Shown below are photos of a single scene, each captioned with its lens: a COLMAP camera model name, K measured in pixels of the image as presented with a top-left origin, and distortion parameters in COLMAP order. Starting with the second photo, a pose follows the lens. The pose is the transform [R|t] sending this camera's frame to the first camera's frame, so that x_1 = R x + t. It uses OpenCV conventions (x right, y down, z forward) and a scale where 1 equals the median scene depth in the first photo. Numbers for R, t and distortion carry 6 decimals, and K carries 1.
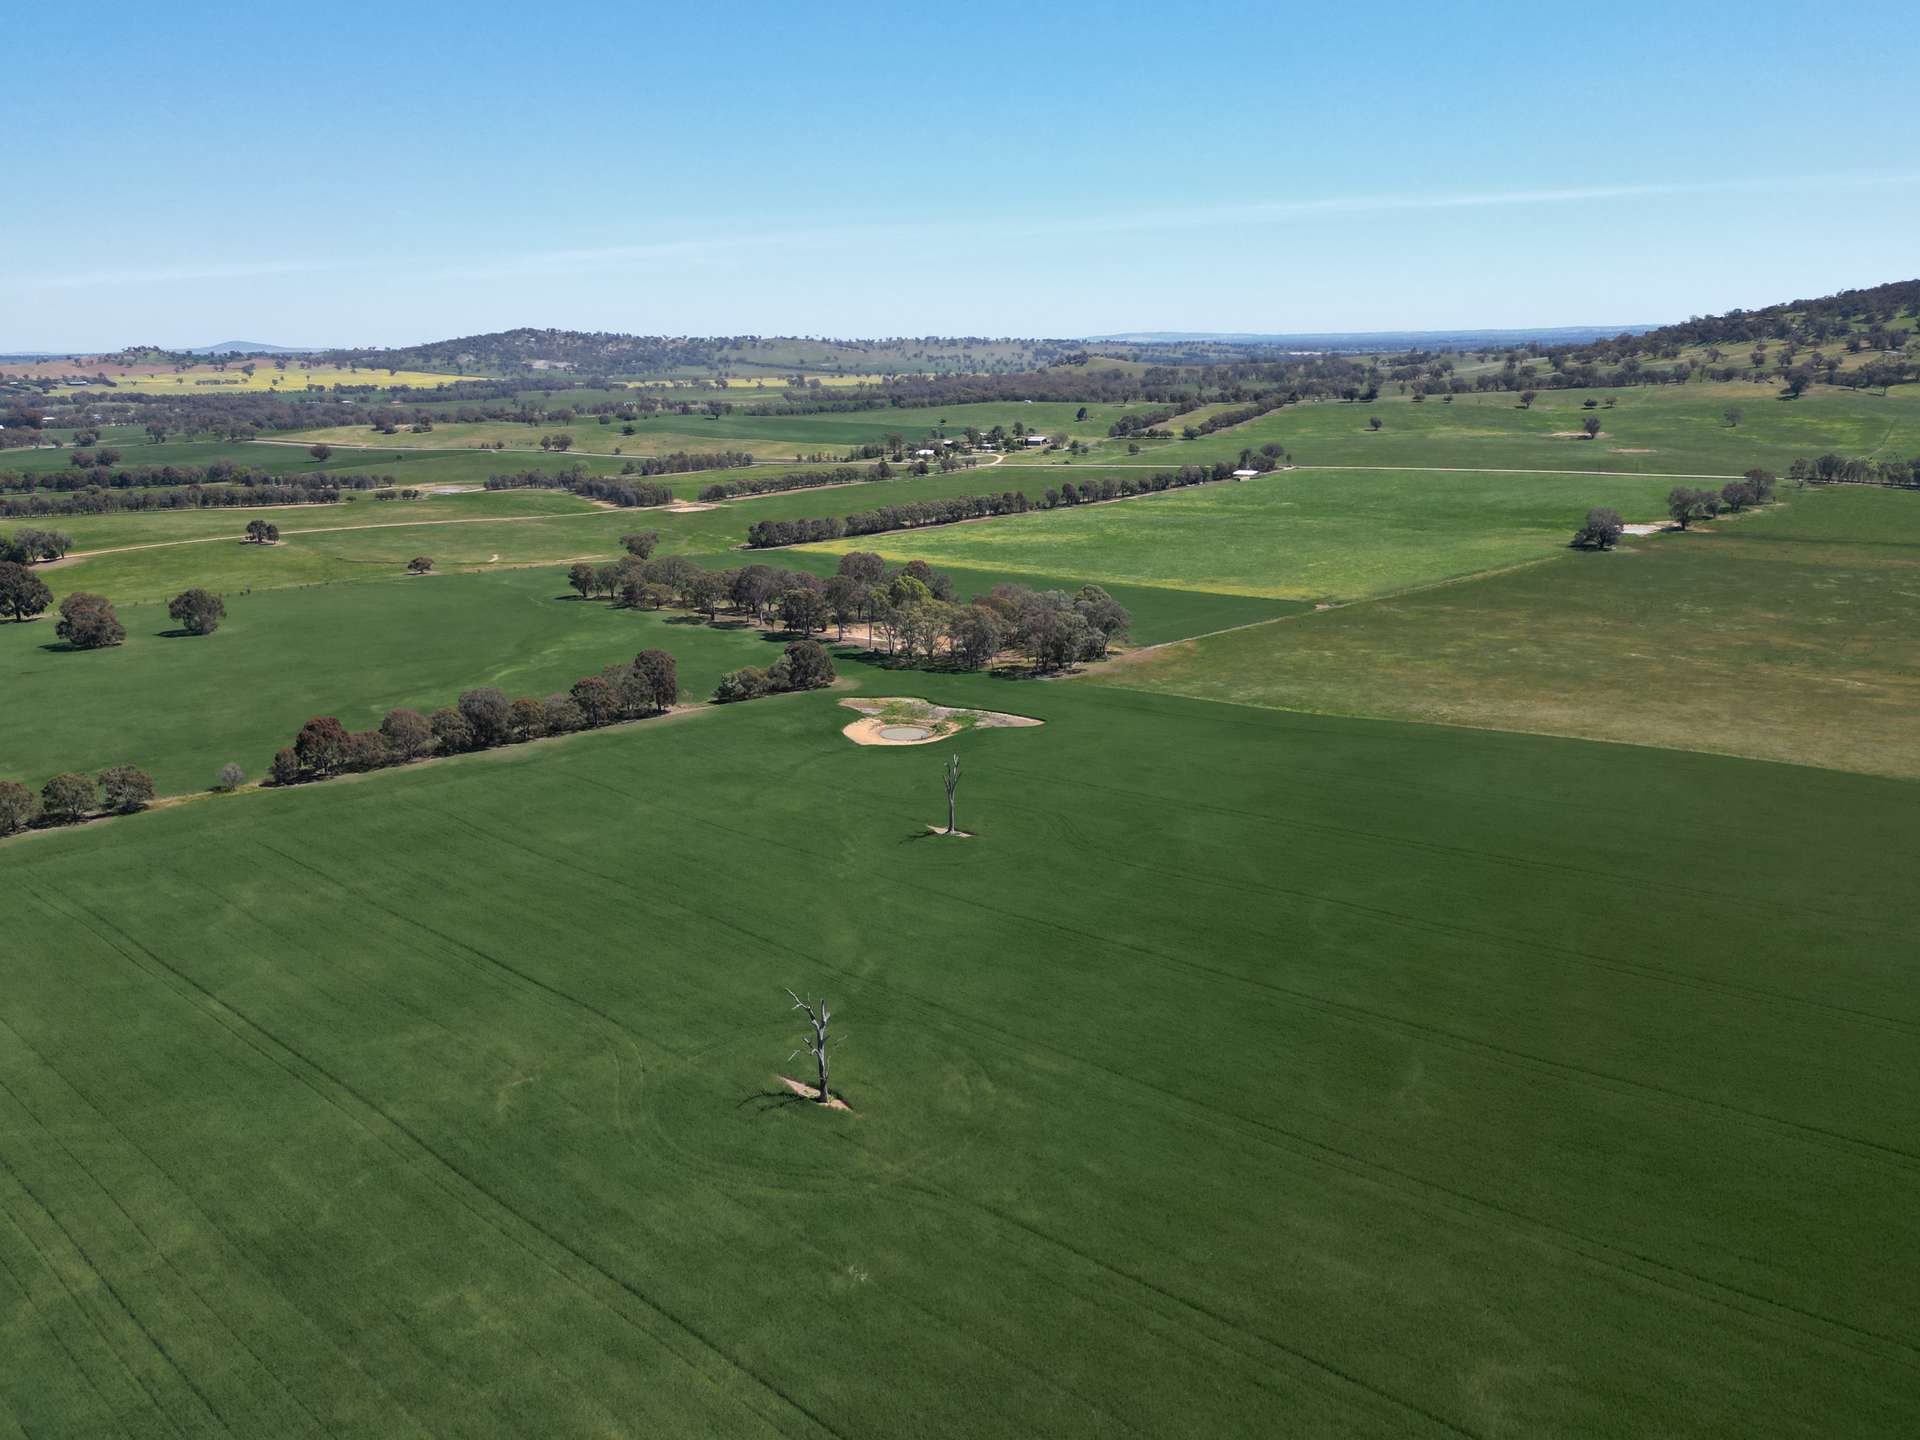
lens RADIAL K [[1485.0, 0, 960.0], [0, 1485.0, 720.0], [0, 0, 1]] dist [0.085063, -0.115248]
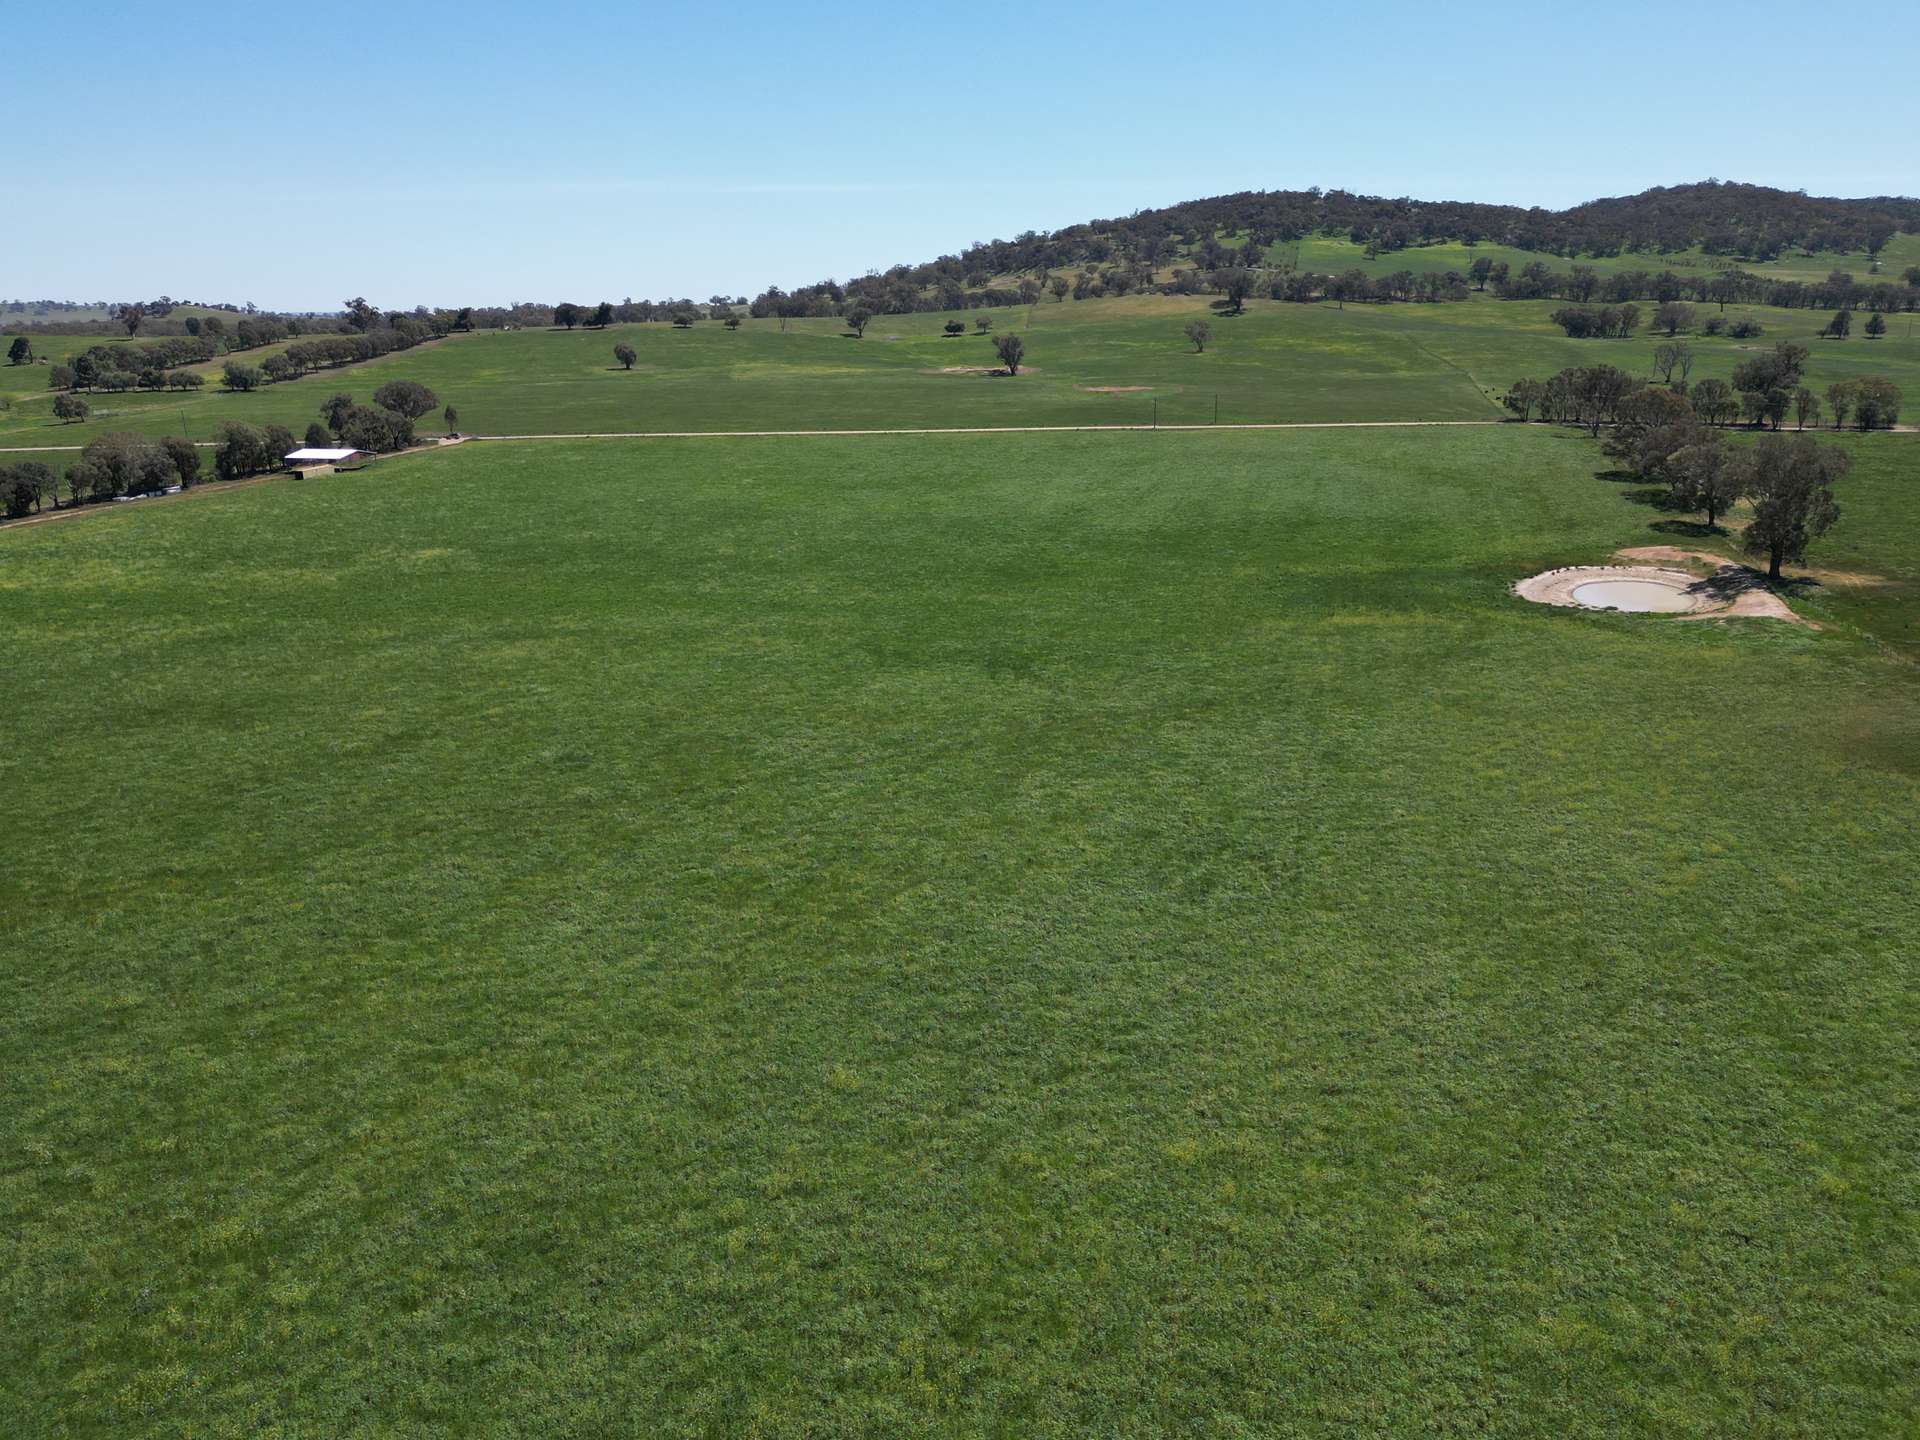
lens RADIAL K [[1484.0, 0, 965.7], [0, 1484.0, 731.0], [0, 0, 1]] dist [0.084259, -0.096055]
pose [[0.871534, -0.130247, 0.472720, 0.148426], [0.122974, 0.991324, 0.046415, -0.098857], [-0.474664, 0.017681, 0.879989, 0.618277]]
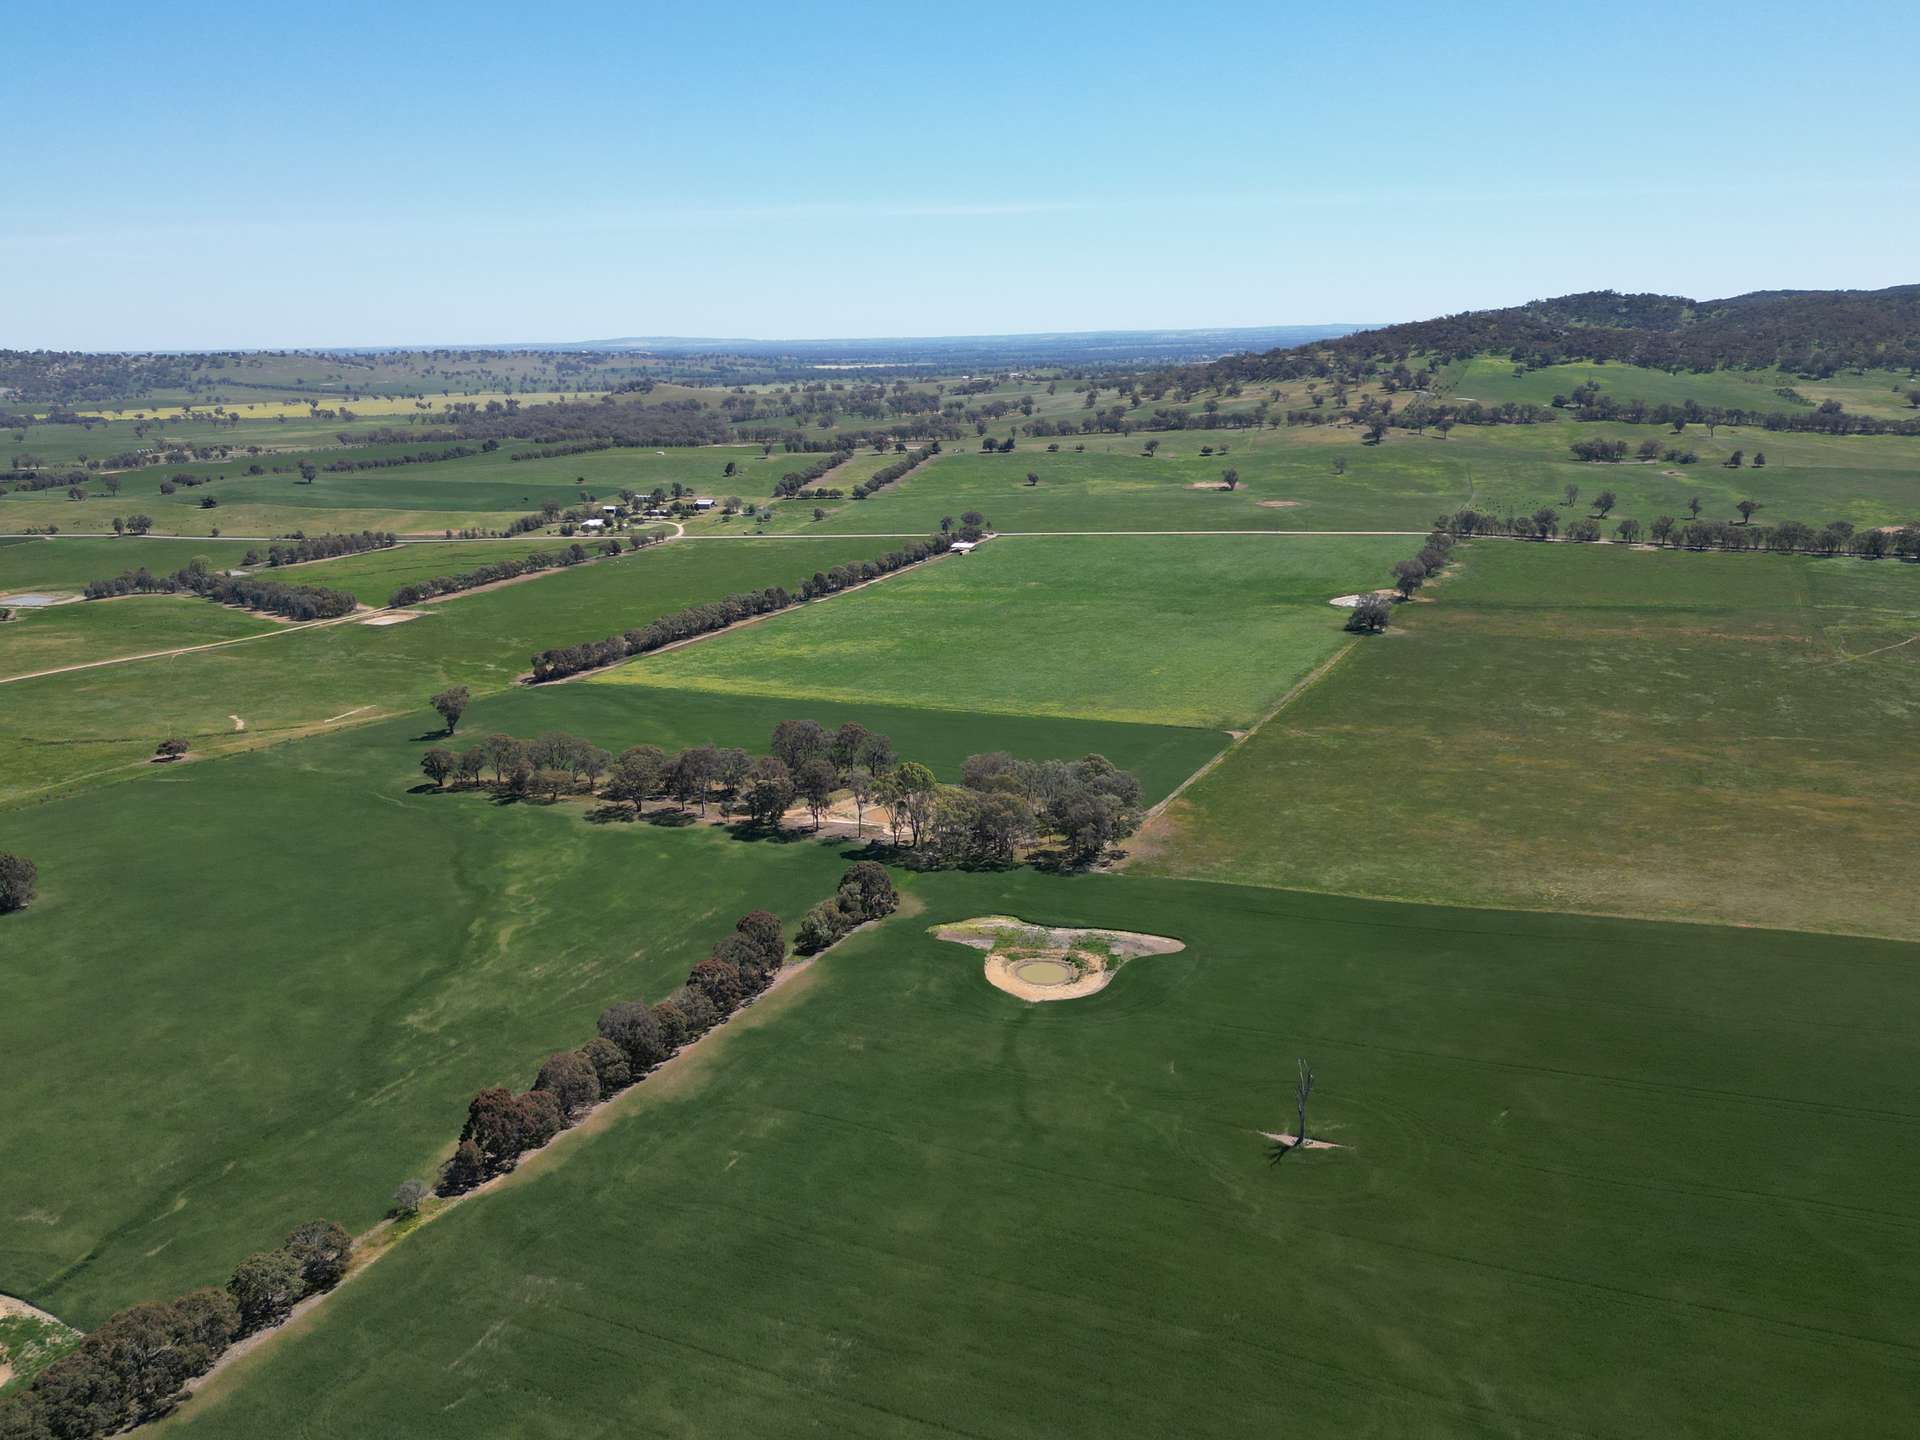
lens RADIAL K [[1485.0, 0, 960.0], [0, 1485.0, 720.0], [0, 0, 1]] dist [0.085063, -0.115248]
pose [[0.947768, -0.083986, 0.307706, -0.131067], [0.084623, 0.996349, 0.011297, -0.059550], [-0.307531, 0.015332, 0.951415, 0.045826]]
